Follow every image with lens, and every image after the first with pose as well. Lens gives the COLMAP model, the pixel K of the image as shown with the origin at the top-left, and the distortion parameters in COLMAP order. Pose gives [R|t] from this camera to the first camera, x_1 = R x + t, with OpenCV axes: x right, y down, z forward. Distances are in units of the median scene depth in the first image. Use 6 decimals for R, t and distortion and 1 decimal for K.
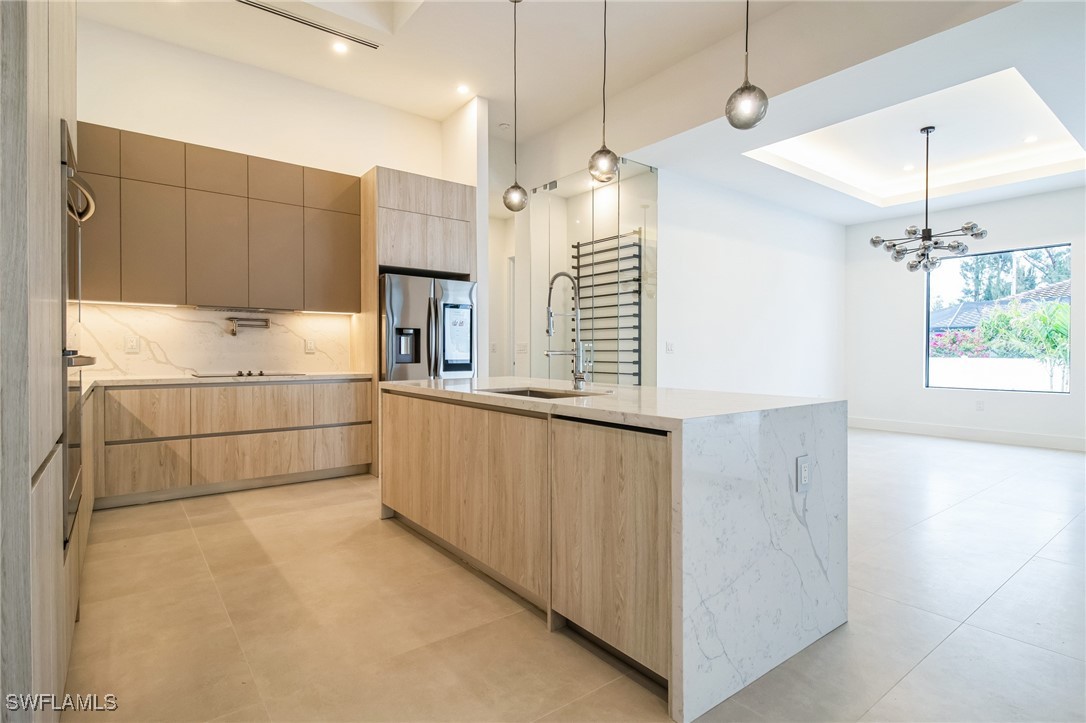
lens RADIAL K [[554.8, 0, 546.2], [0, 554.8, 358.6], [0, 0, 1]] dist [-0.000242, -0.003677]
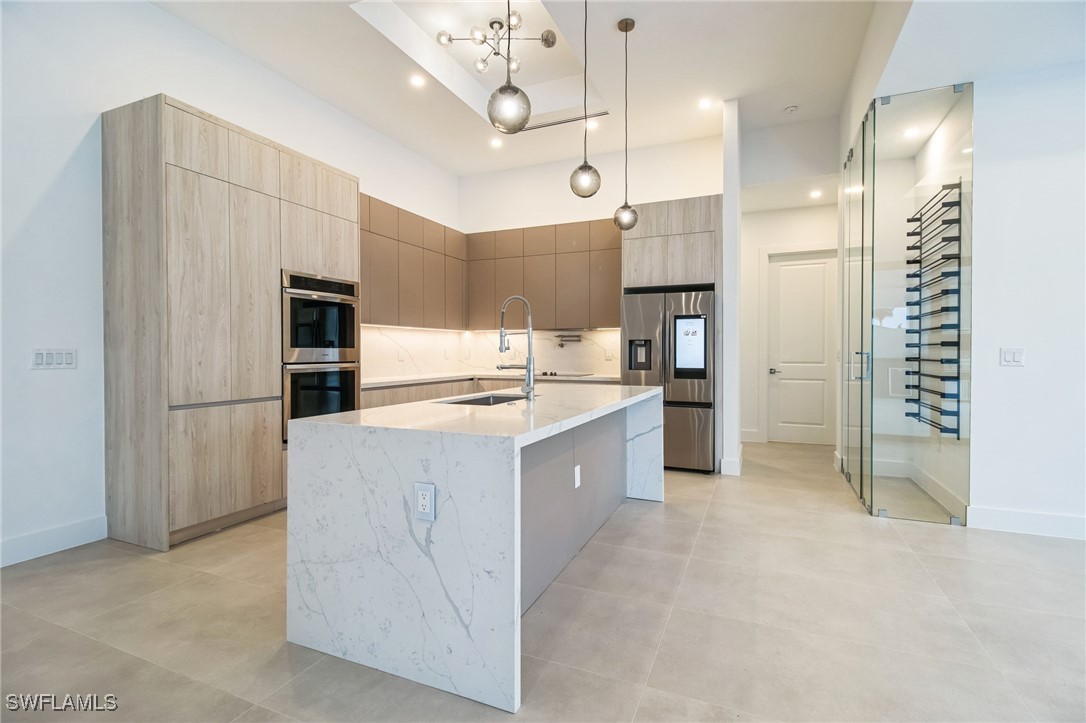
lens RADIAL K [[500.1, 0, 550.5], [0, 500.1, 357.7], [0, 0, 1]] dist [0.011294, -0.003091]
pose [[0.484418, 0.009141, -0.874789, 0.610577], [-0.009330, 0.999943, 0.005282, -0.022547], [0.874787, 0.005603, 0.484475, 0.353240]]
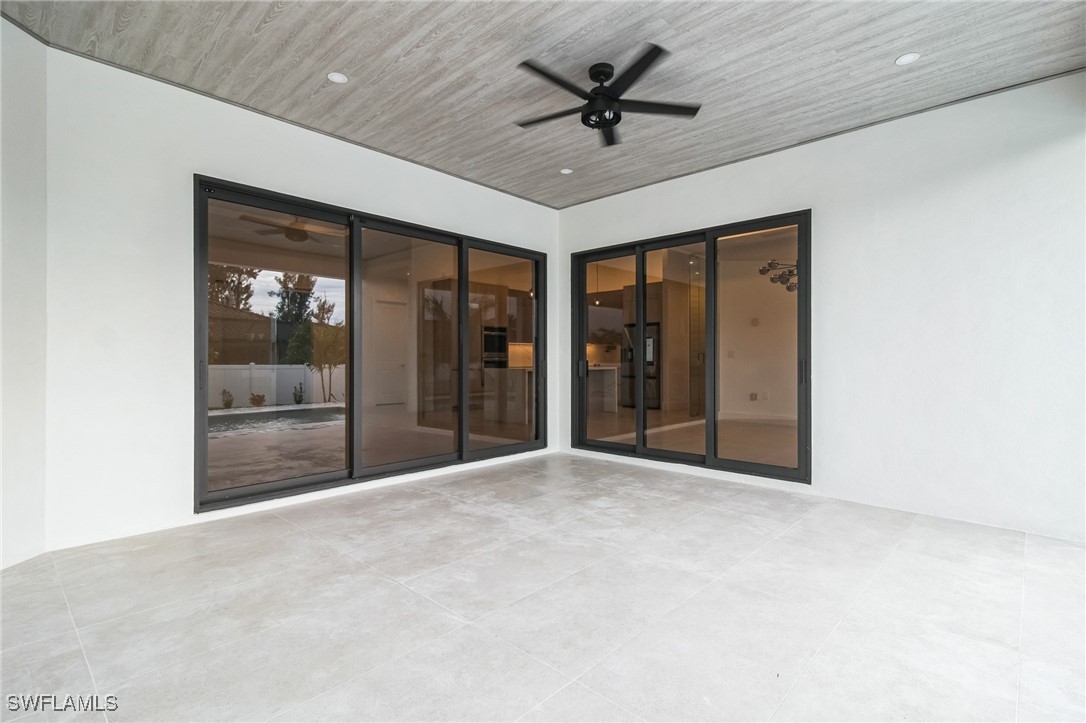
lens RADIAL K [[500.1, 0, 544.5], [0, 500.1, 359.3], [0, 0, 1]] dist [0.011294, -0.003091]
pose [[0.168882, -0.004381, -0.985627, 2.049174], [-0.008155, 0.999950, -0.005842, 0.014168], [0.985603, 0.009025, 0.168837, 0.260032]]
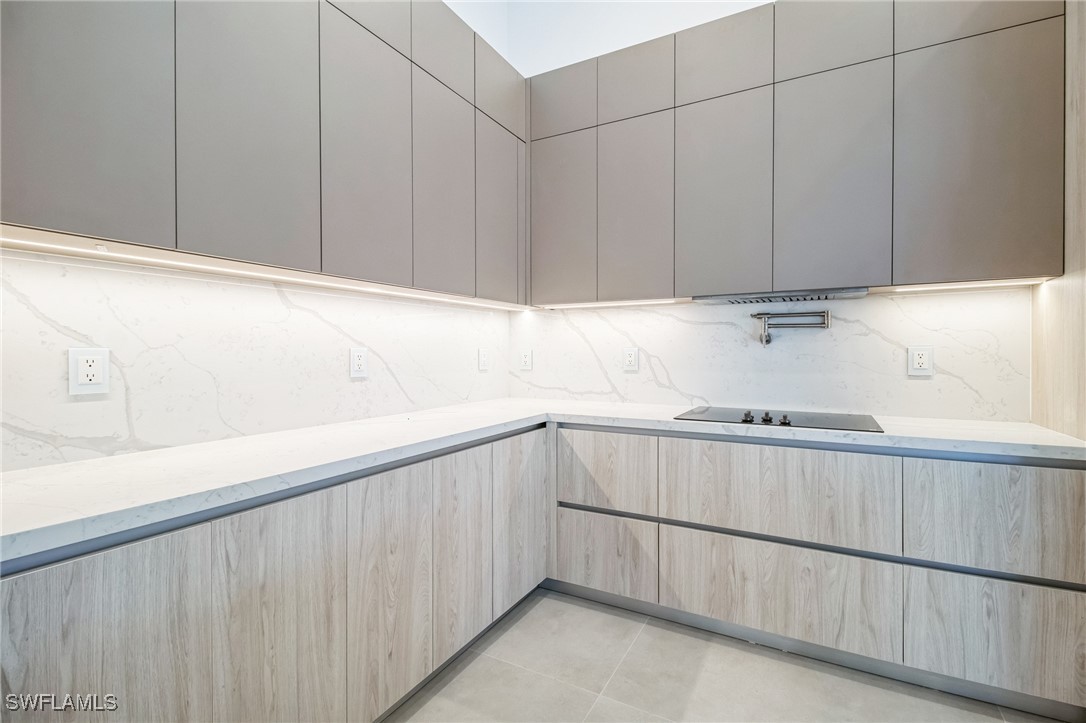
lens RADIAL K [[500.1, 0, 550.7], [0, 500.1, 354.5], [0, 0, 1]] dist [0.011294, -0.003091]
pose [[0.400102, 0.001039, -0.916470, -0.182742], [-0.007330, 0.999971, -0.002067, -0.029242], [0.916441, 0.007545, 0.400098, 0.617334]]
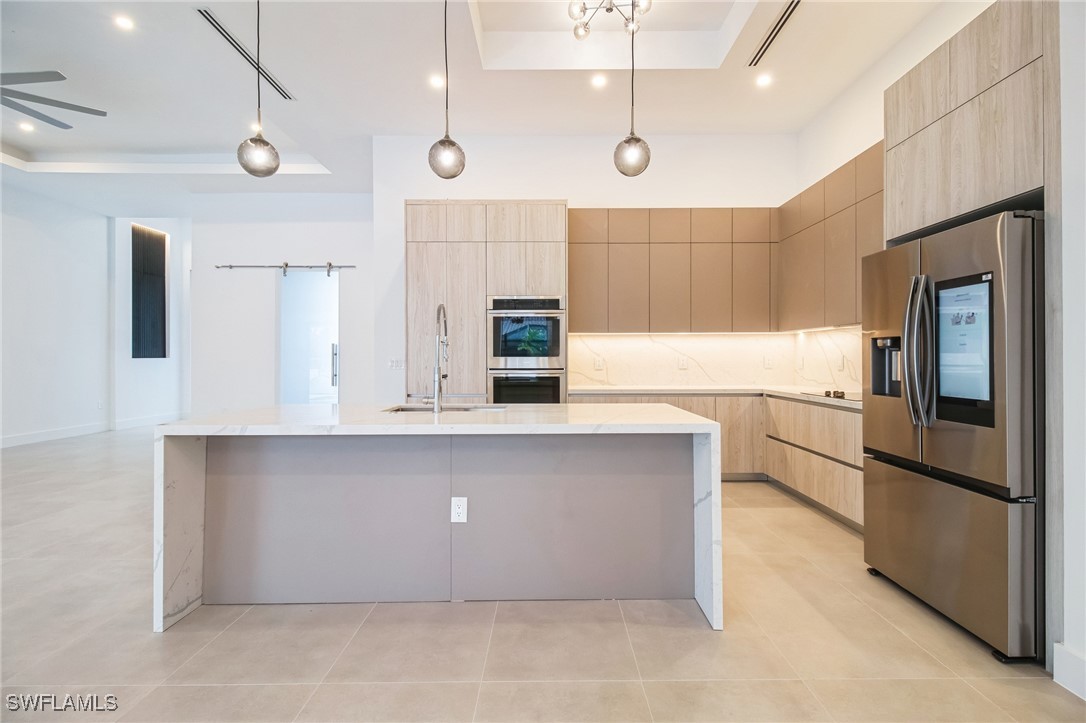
lens RADIAL K [[500.1, 0, 547.8], [0, 500.1, 358.6], [0, 0, 1]] dist [0.011294, -0.003091]
pose [[-0.613938, -0.000268, -0.789354, 0.431036], [-0.008335, 0.999946, 0.006143, -0.034268], [0.789310, 0.010350, -0.613907, 1.114444]]
